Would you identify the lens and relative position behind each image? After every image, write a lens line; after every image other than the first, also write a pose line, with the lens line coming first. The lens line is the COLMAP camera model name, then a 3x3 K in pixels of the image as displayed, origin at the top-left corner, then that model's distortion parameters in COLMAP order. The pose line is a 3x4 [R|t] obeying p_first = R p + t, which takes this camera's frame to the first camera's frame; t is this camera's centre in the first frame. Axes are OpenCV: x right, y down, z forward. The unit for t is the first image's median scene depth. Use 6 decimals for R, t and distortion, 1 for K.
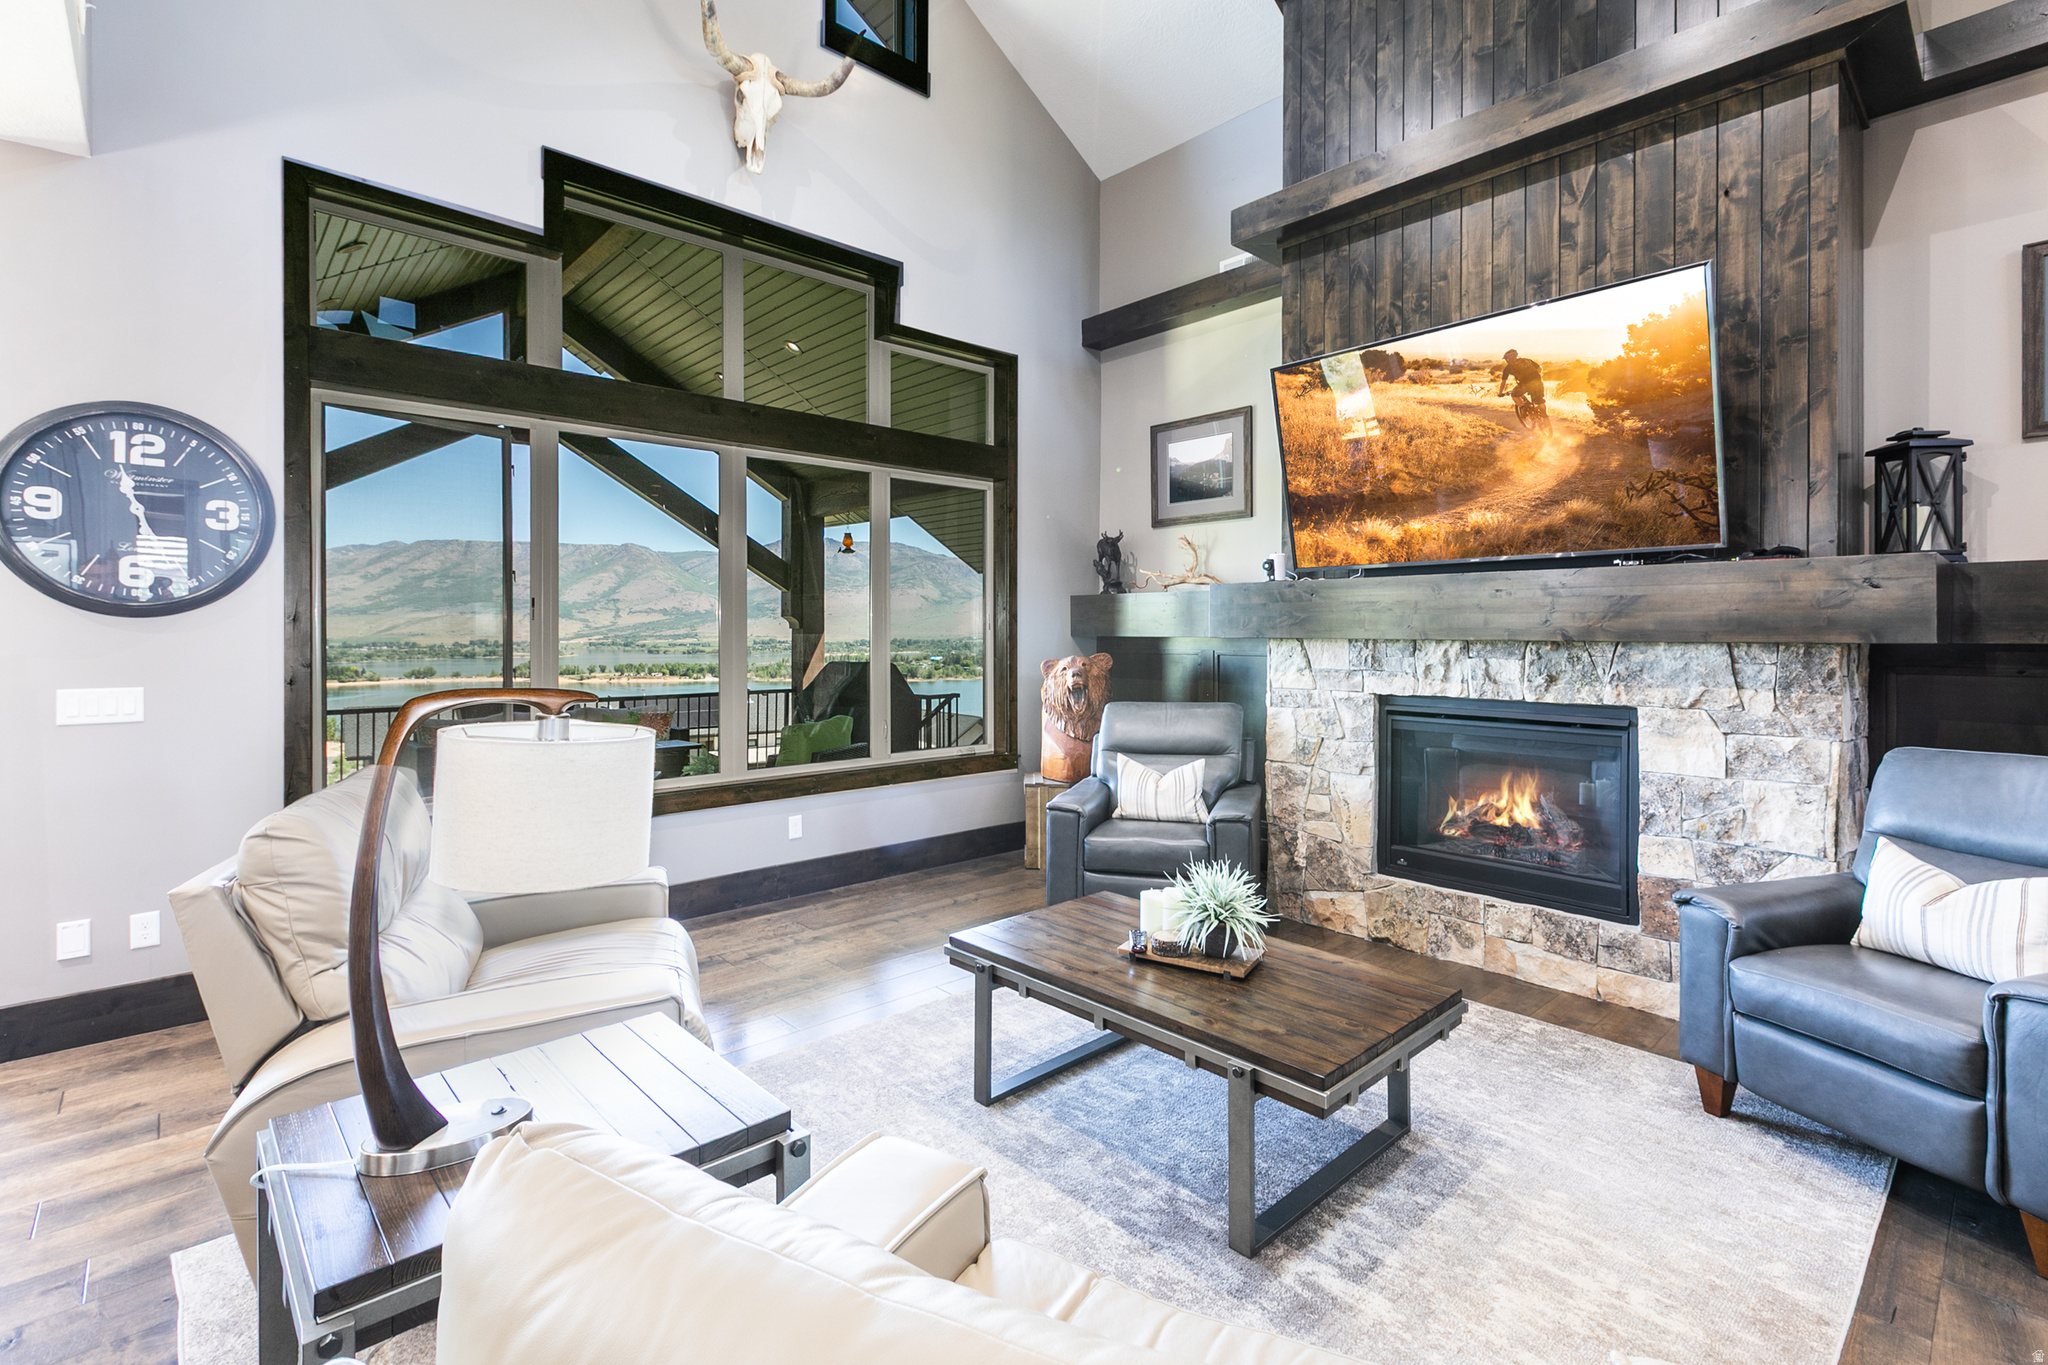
lens RADIAL K [[931.7, 0, 1024.5], [0, 931.7, 631.2], [0, 0, 1]] dist [0.001310, -0.000446]
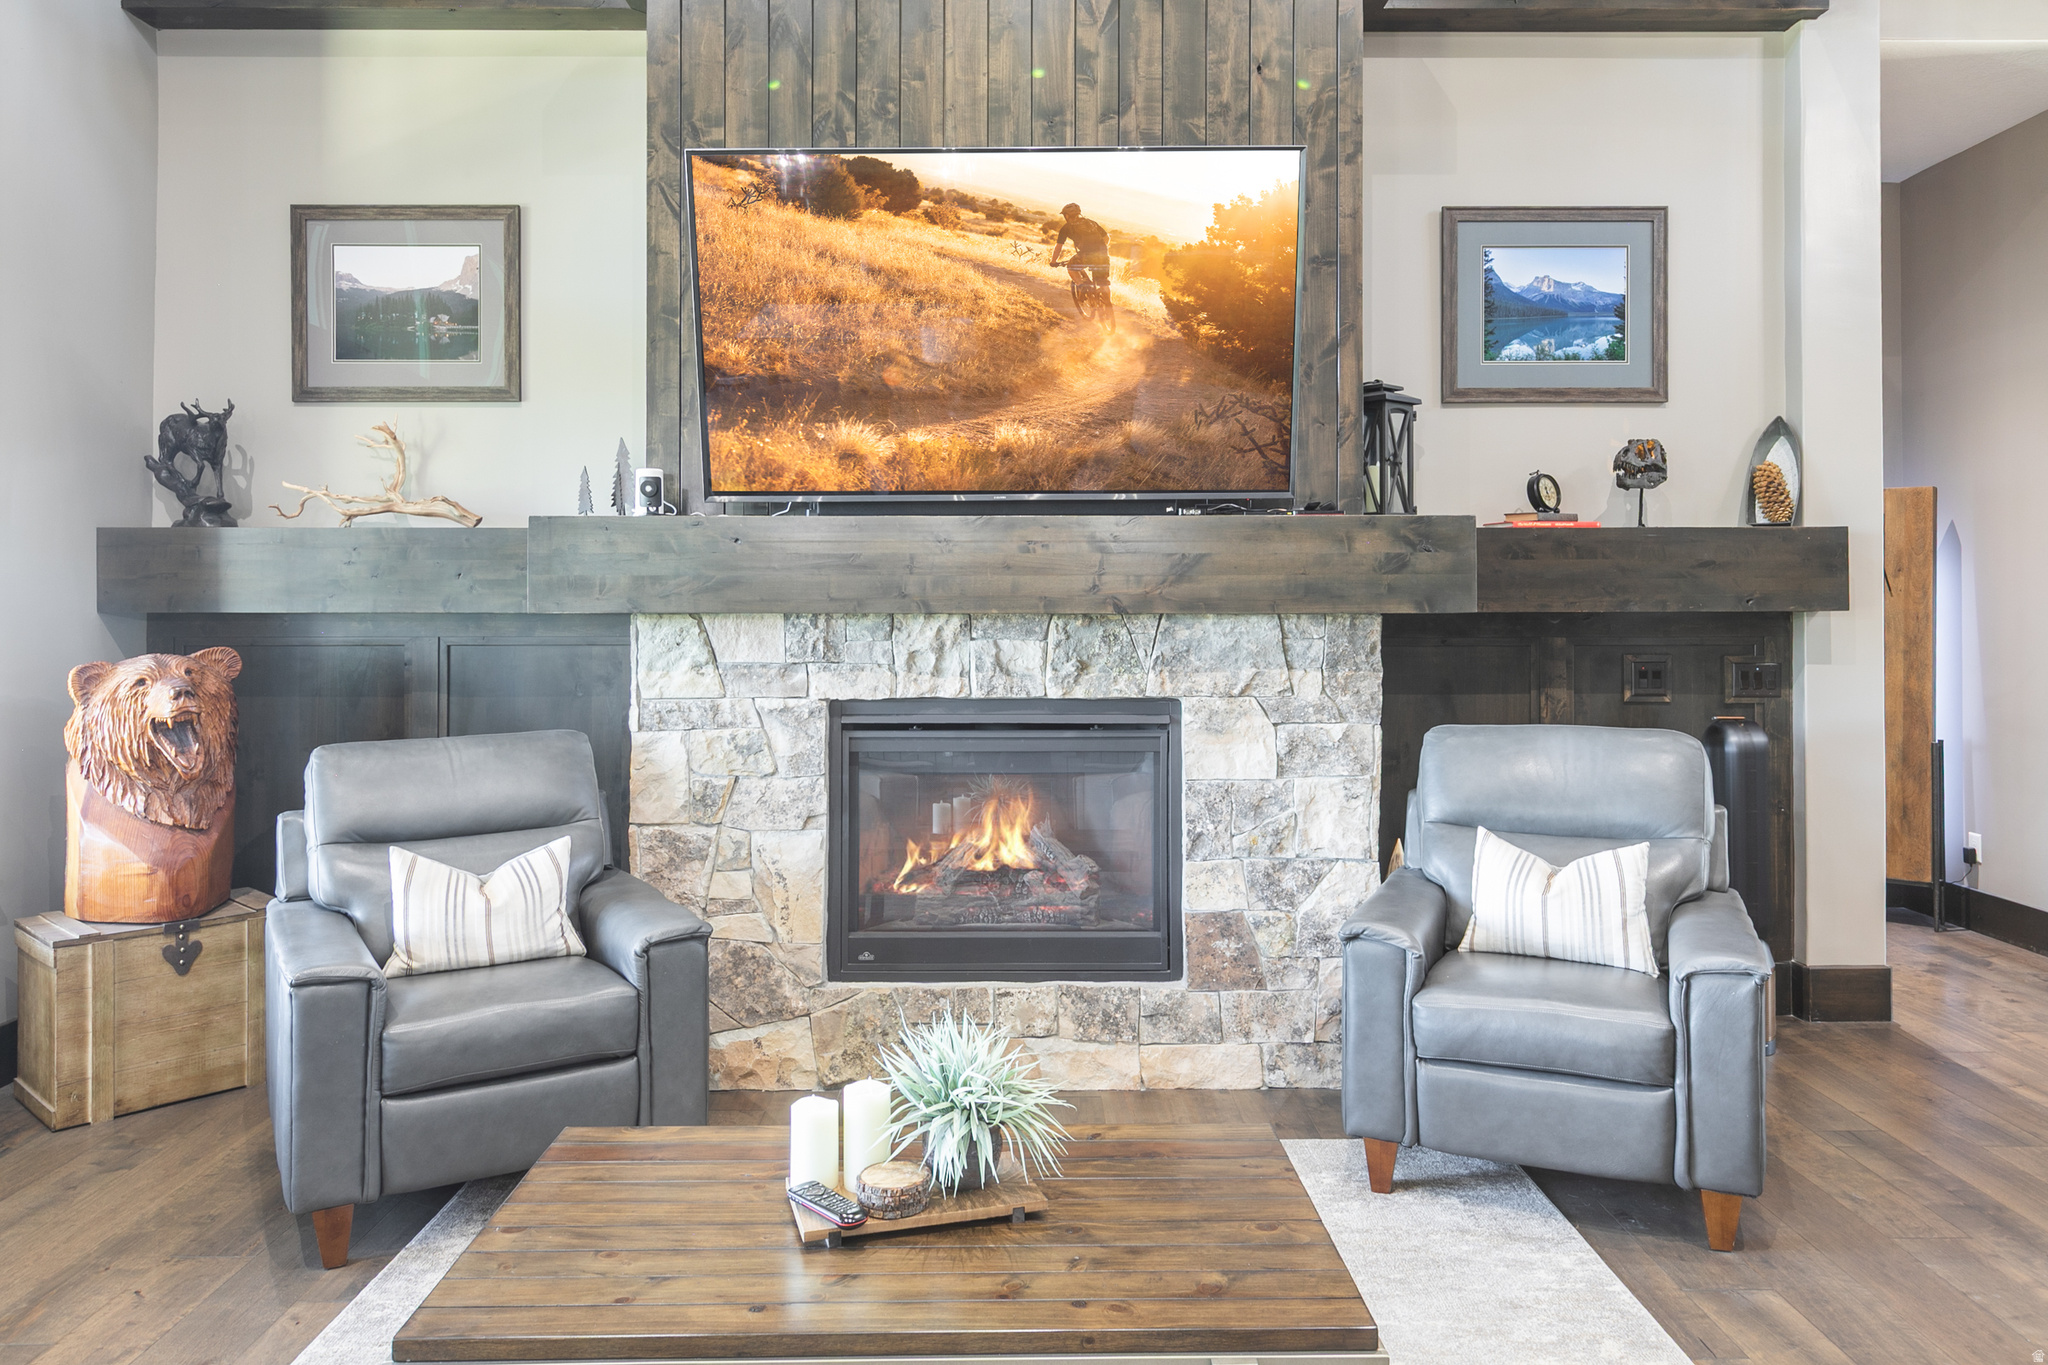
lens RADIAL K [[1383.2, 0, 1039.8], [0, 1383.2, 594.4], [0, 0, 1]] dist [-0.005472, -0.003313]
pose [[0.668234, 0.003322, 0.743943, -0.267346], [0.001976, 0.999979, -0.006241, 0.002238], [-0.743948, 0.005641, 0.668214, 0.307344]]
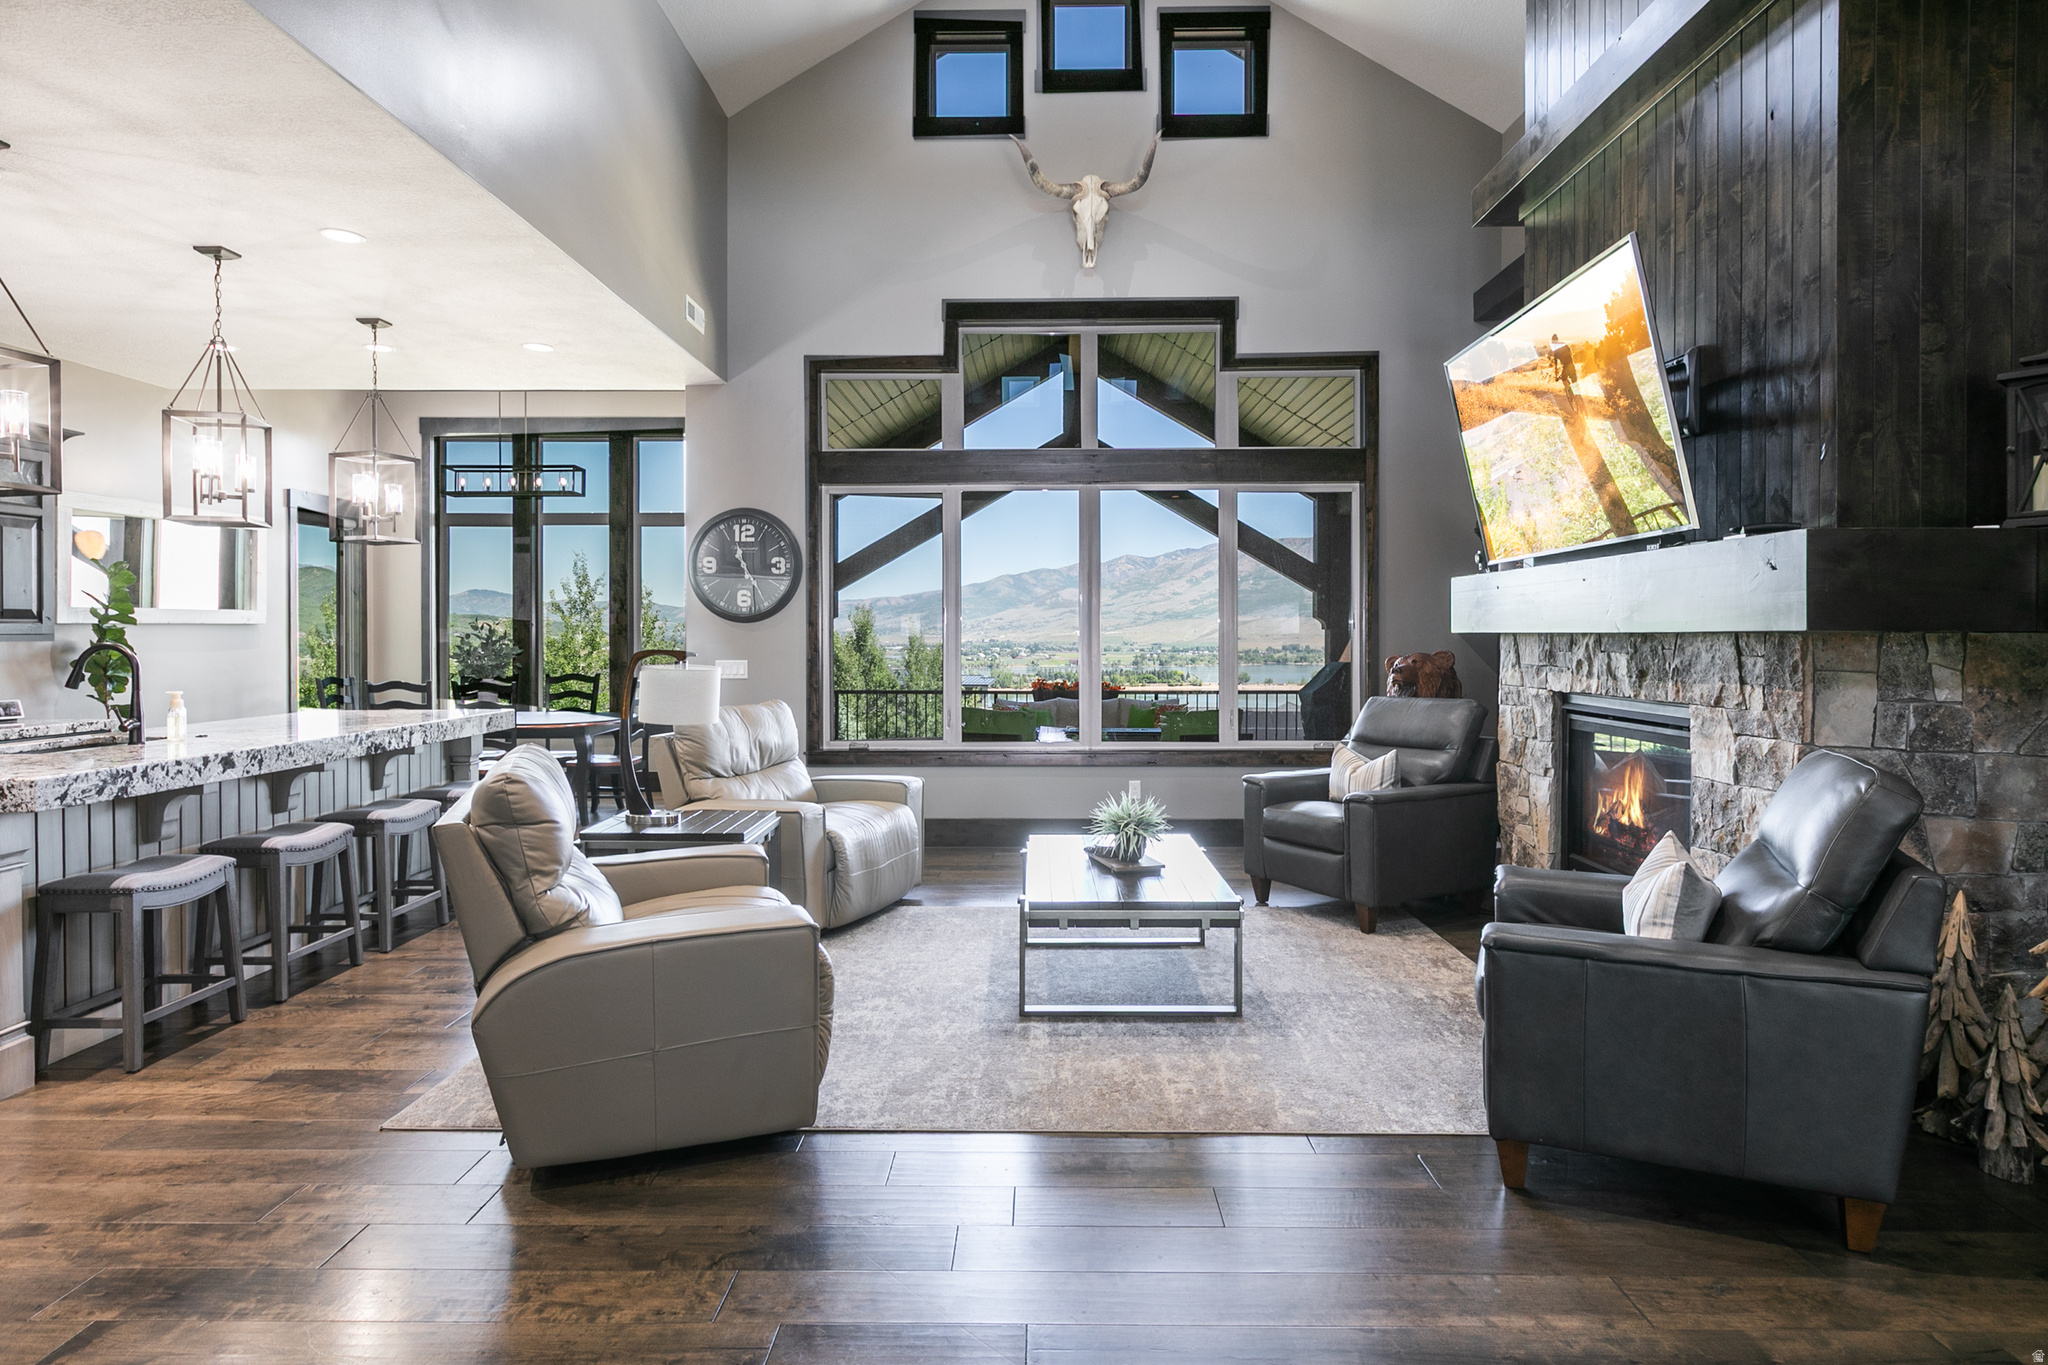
lens RADIAL K [[1133.9, 0, 1030.4], [0, 1133.9, 633.3], [0, 0, 1]] dist [0.000761, 0.000576]
pose [[0.726913, -0.002818, -0.686724, 0.912365], [0.001774, 0.999996, -0.002227, 0.012769], [0.686728, 0.000401, 0.726915, -0.229404]]
